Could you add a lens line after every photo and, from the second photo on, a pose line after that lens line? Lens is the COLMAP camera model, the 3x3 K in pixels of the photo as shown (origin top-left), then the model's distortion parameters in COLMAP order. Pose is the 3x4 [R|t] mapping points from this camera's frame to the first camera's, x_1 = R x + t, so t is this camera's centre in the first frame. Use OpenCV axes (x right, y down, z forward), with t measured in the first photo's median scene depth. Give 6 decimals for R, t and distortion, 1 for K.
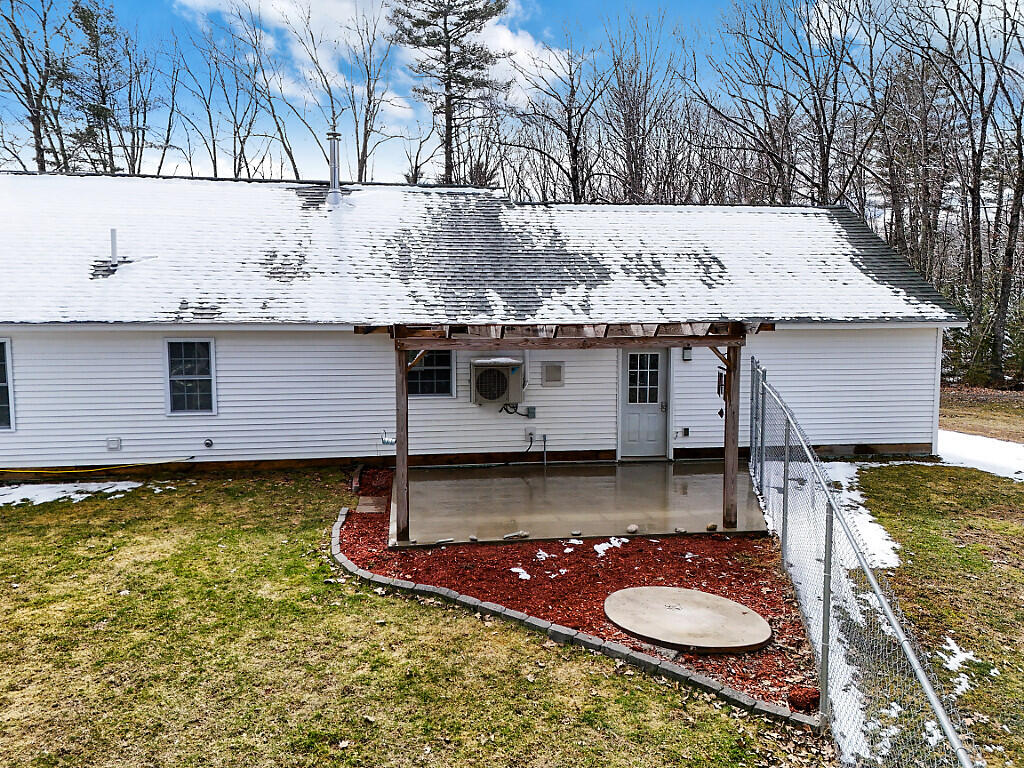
lens RADIAL K [[739.8, 0, 512.0], [0, 739.8, 384.0], [0, 0, 1]] dist [0.064906, -0.057120]
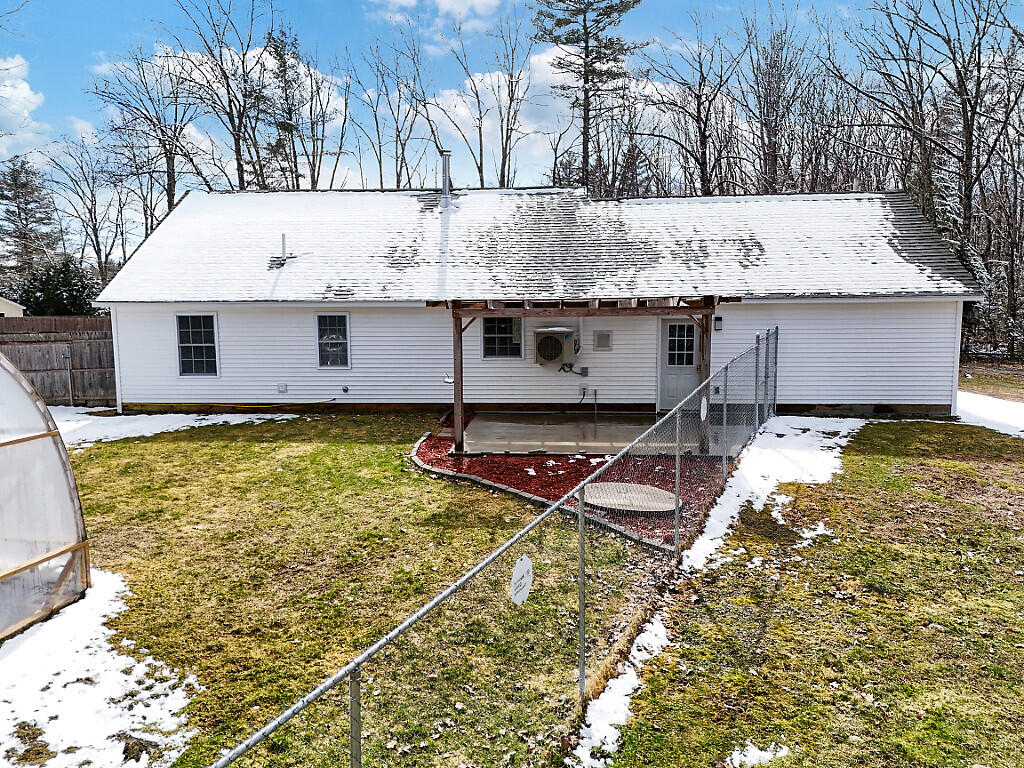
lens RADIAL K [[739.8, 0, 512.0], [0, 739.8, 384.0], [0, 0, 1]] dist [0.064906, -0.057120]
pose [[0.976909, 0.016758, -0.212996, 0.175465], [-0.012120, 0.999661, 0.023065, 0.033002], [0.213310, -0.019951, 0.976781, -0.253619]]
